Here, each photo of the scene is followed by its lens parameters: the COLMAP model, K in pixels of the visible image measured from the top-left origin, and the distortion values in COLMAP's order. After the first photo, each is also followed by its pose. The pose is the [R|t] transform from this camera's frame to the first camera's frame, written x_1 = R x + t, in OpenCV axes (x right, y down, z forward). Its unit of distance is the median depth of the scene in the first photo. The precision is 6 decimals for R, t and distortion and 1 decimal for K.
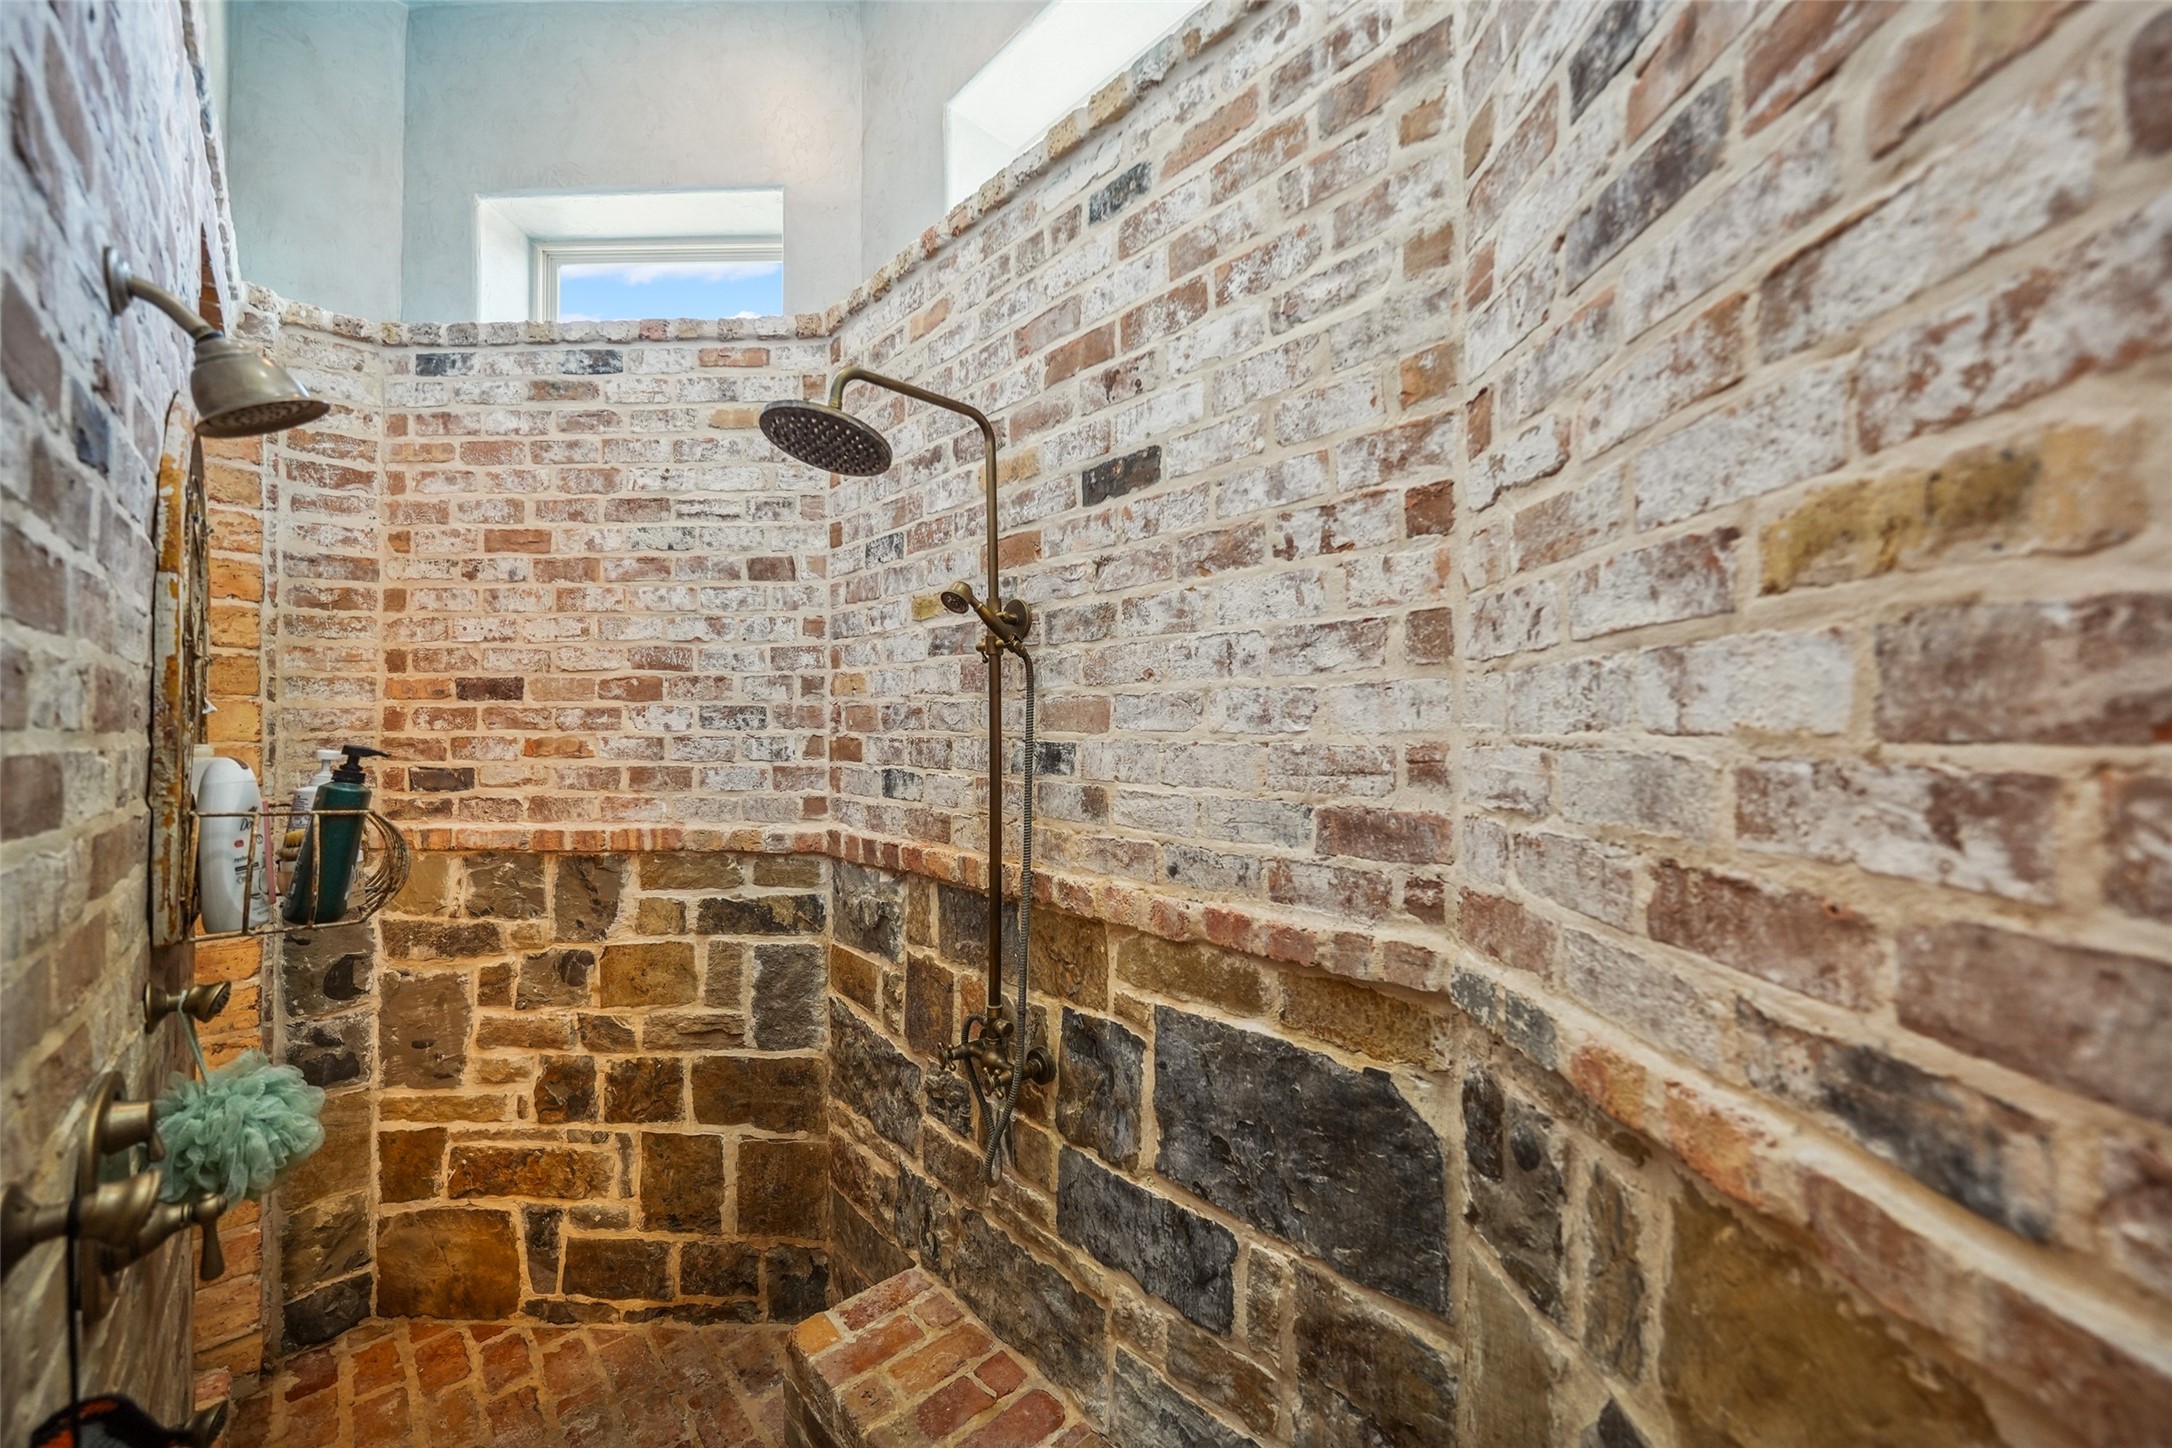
lens RADIAL K [[805.0, 0, 1080.7], [0, 805.0, 723.0], [0, 0, 1]] dist [-0.002093, -0.000081]
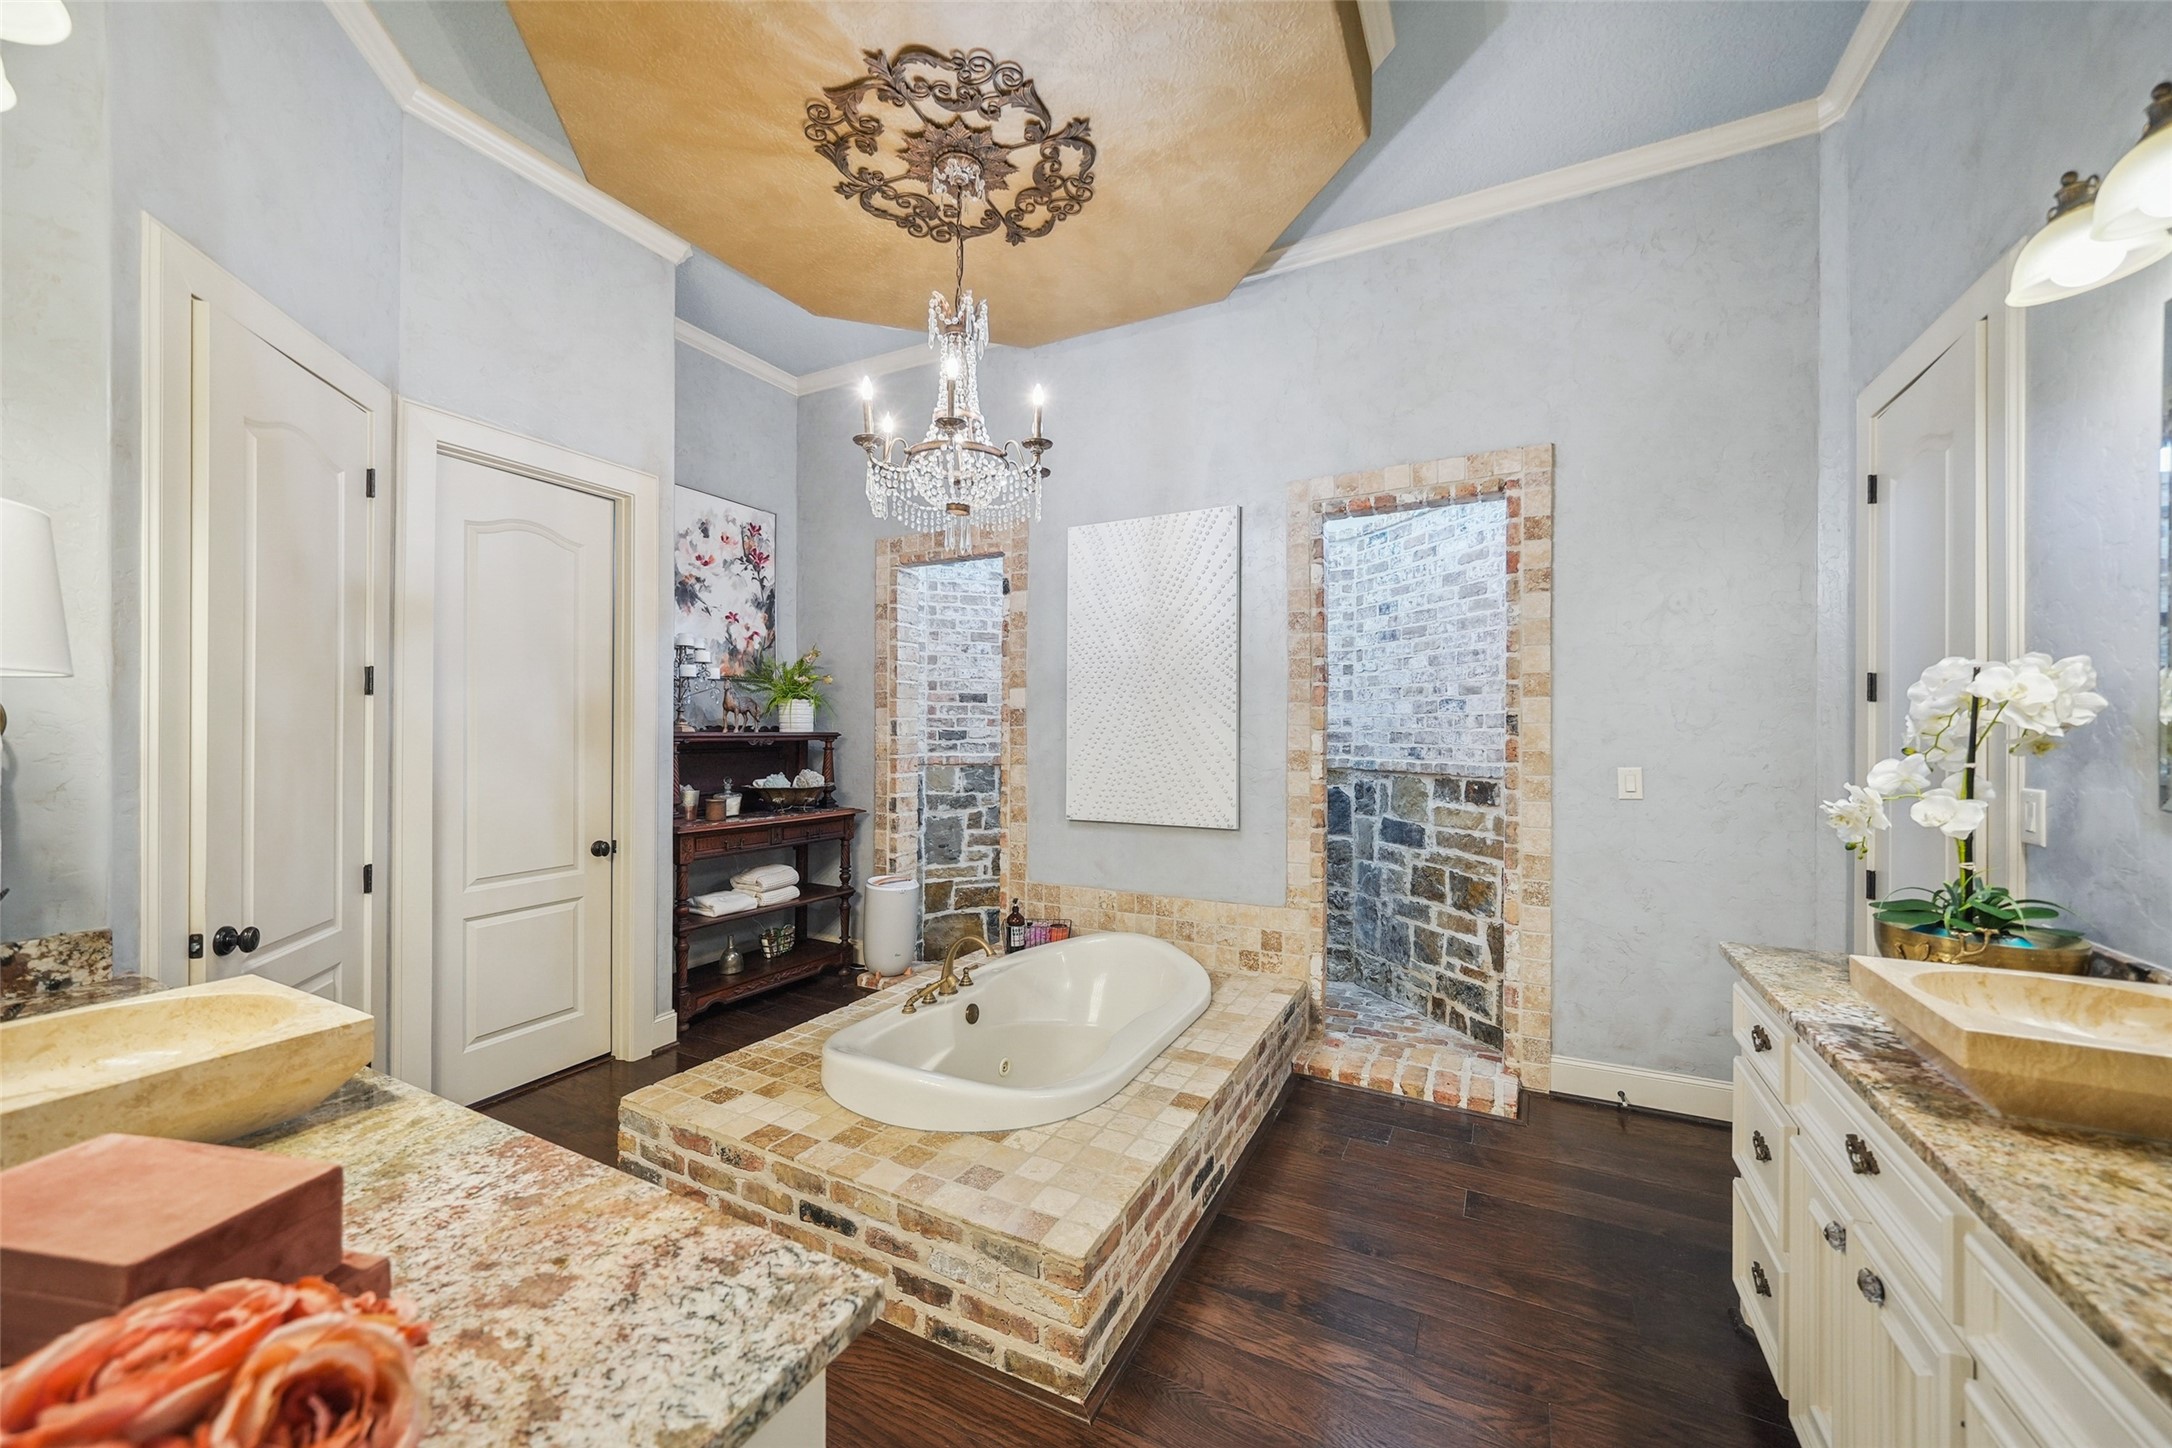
lens RADIAL K [[805.0, 0, 1090.6], [0, 805.0, 727.9], [0, 0, 1]] dist [-0.002093, -0.000081]
pose [[0.948313, 0.004717, 0.317301, -1.169366], [-0.006593, 0.999967, 0.004839, 0.033784], [-0.317268, -0.006681, 0.948312, -1.414165]]
